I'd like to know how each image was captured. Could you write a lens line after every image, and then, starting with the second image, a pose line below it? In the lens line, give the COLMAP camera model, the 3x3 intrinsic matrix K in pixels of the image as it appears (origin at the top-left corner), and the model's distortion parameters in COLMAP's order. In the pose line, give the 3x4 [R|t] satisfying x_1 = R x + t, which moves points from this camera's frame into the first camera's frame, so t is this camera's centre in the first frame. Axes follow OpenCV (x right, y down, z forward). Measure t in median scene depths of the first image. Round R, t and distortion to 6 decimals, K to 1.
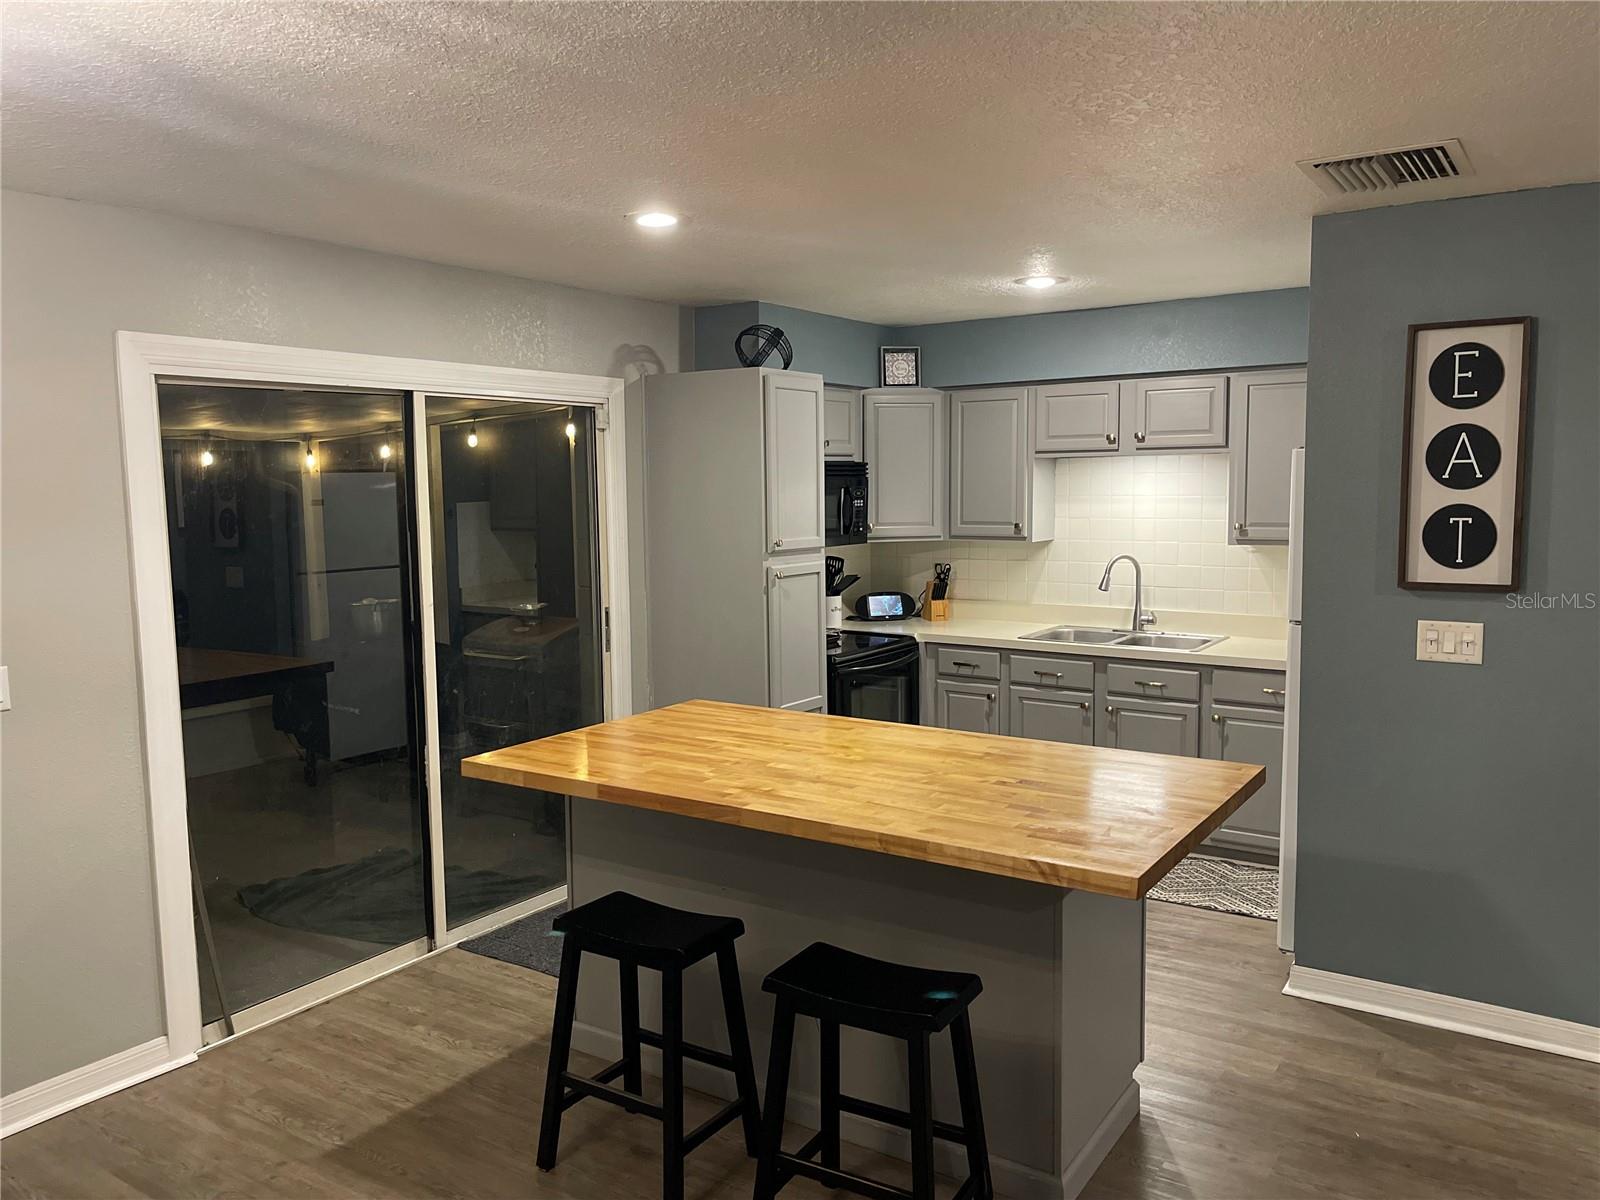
lens RADIAL K [[1190.9, 0, 791.6], [0, 1190.9, 600.4], [0, 0, 1]] dist [0.035016, -0.065324]
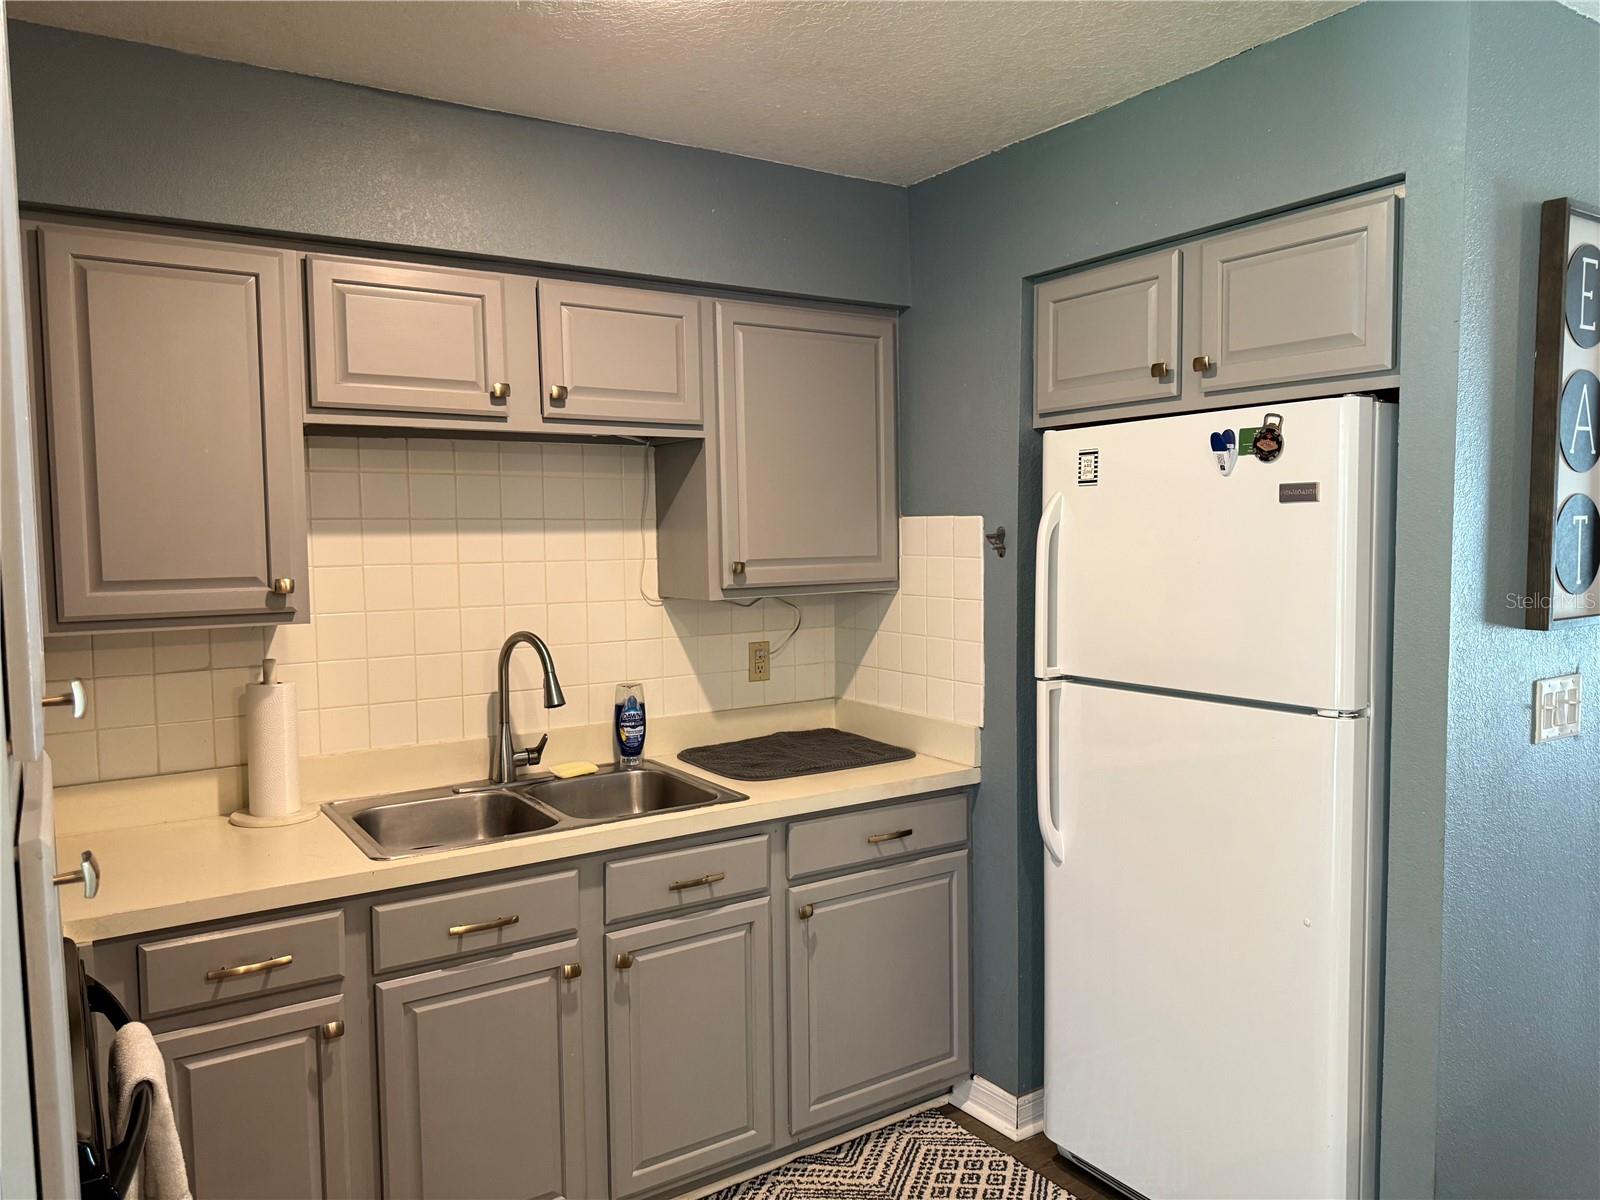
lens RADIAL K [[1097.3, 0, 784.7], [0, 1097.3, 595.7], [0, 0, 1]] dist [0.008018, 0.000144]
pose [[0.378489, -0.047199, 0.924402, -0.104081], [0.101211, 0.994821, 0.009354, -0.050051], [-0.920056, 0.090019, 0.381305, 0.775909]]
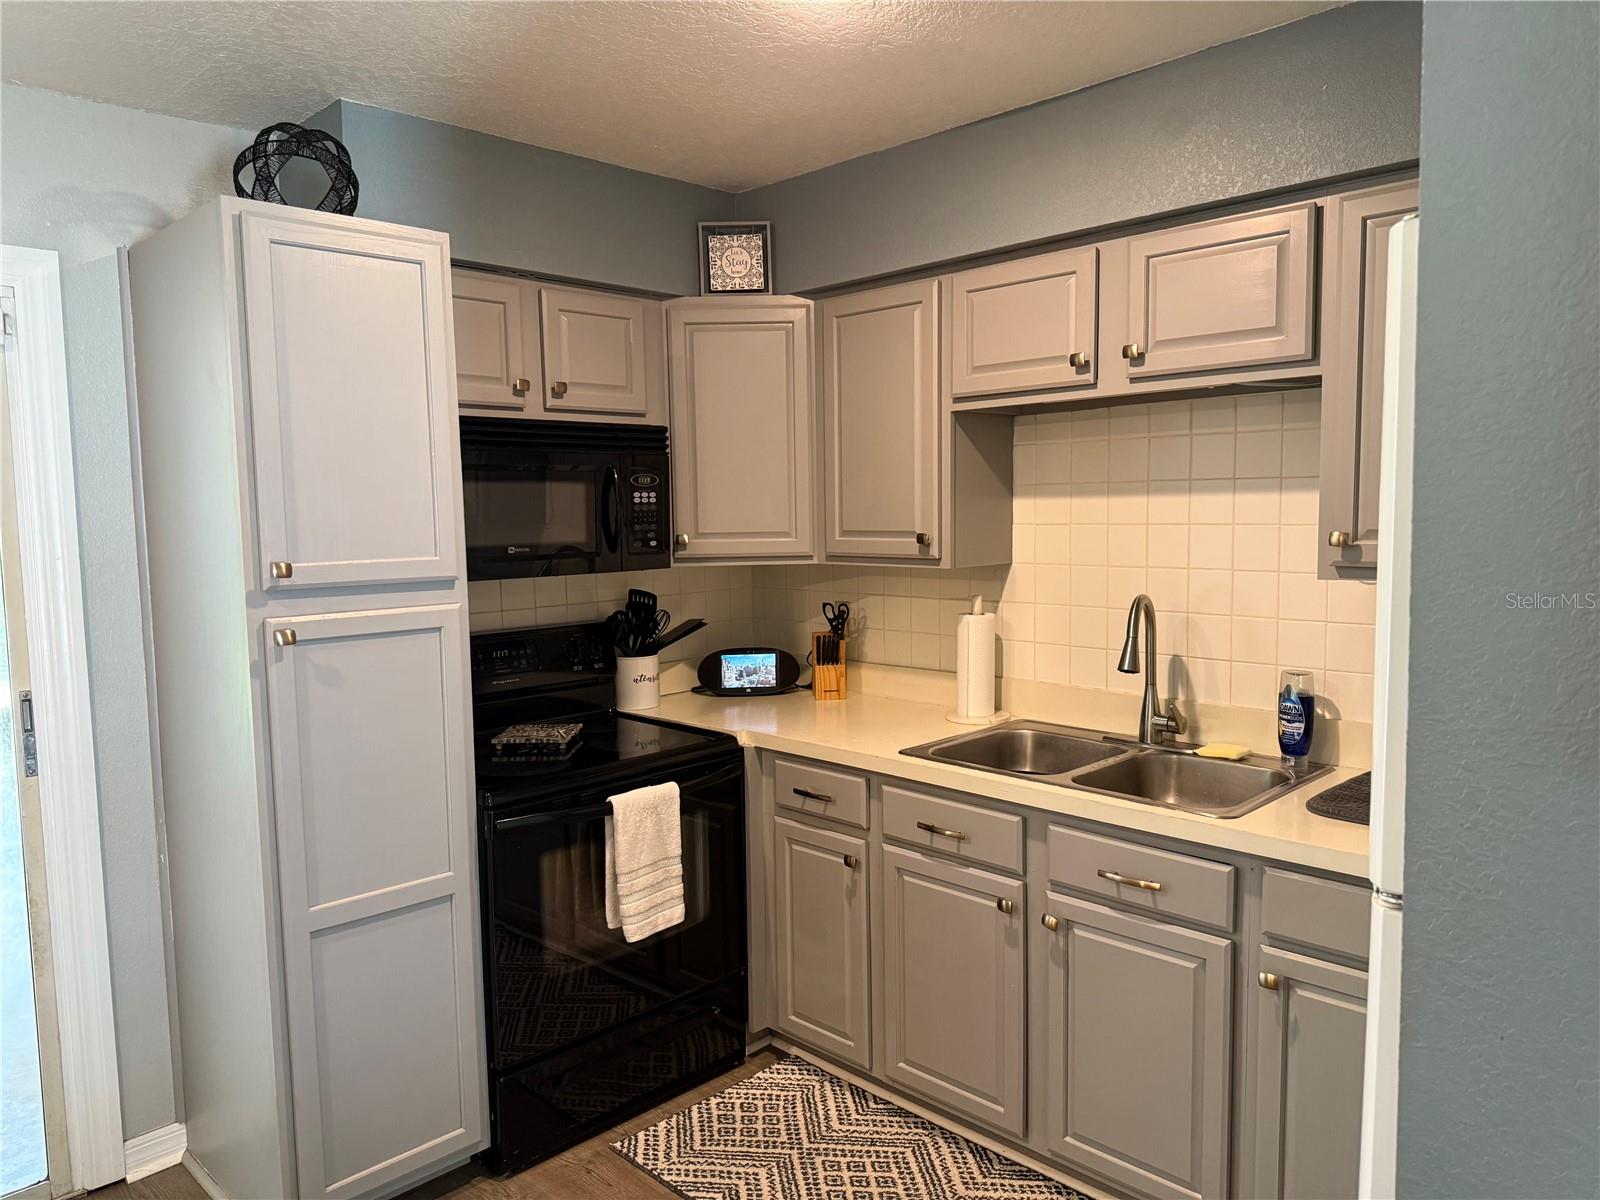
lens RADIAL K [[1131.4, 0, 788.9], [0, 1131.4, 601.1], [0, 0, 1]] dist [0.068947, -0.095593]
pose [[0.981327, 0.010862, -0.192040, 0.254033], [-0.013032, 0.999865, -0.010041, -0.031085], [0.191905, 0.012357, 0.981336, 0.540441]]
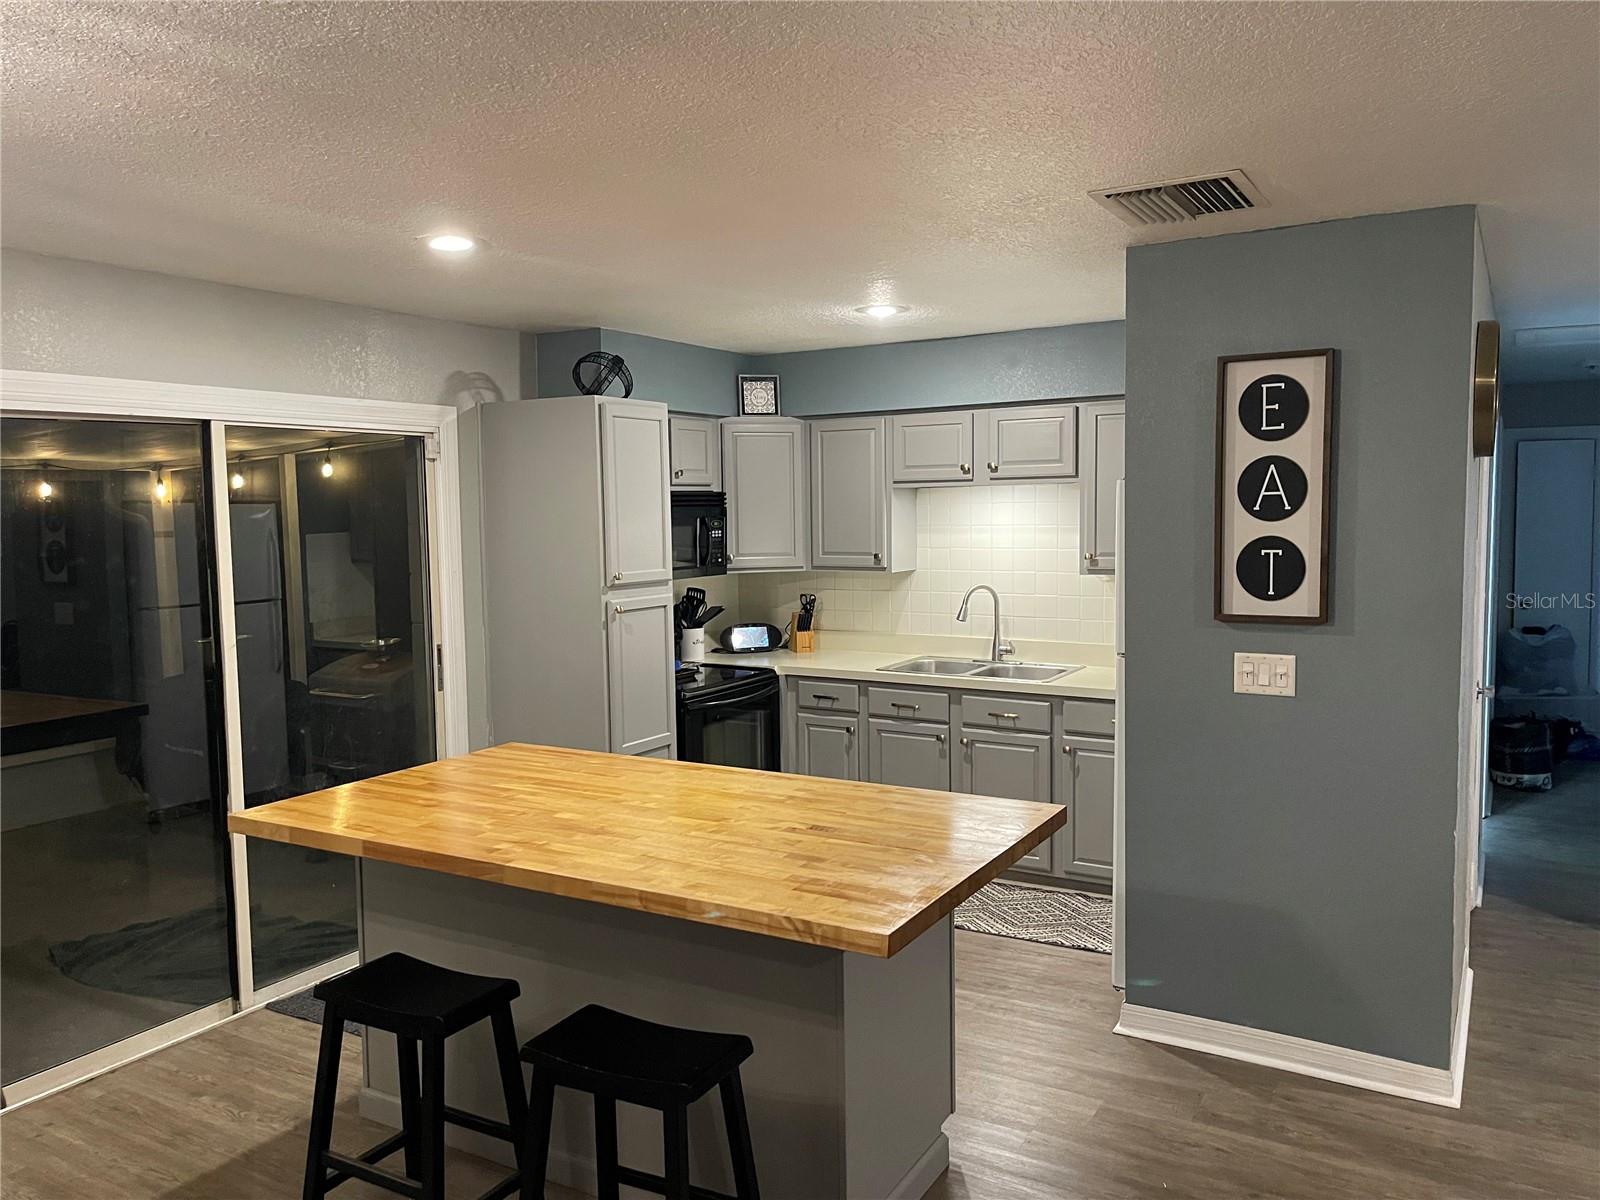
lens RADIAL K [[1190.9, 0, 796.3], [0, 1190.9, 603.3], [0, 0, 1]] dist [0.029944, -0.058991]
pose [[0.998023, -0.007958, 0.062350, 0.067506], [0.009126, 0.999788, -0.018476, -0.006487], [-0.062190, 0.019008, 0.997883, 0.021219]]
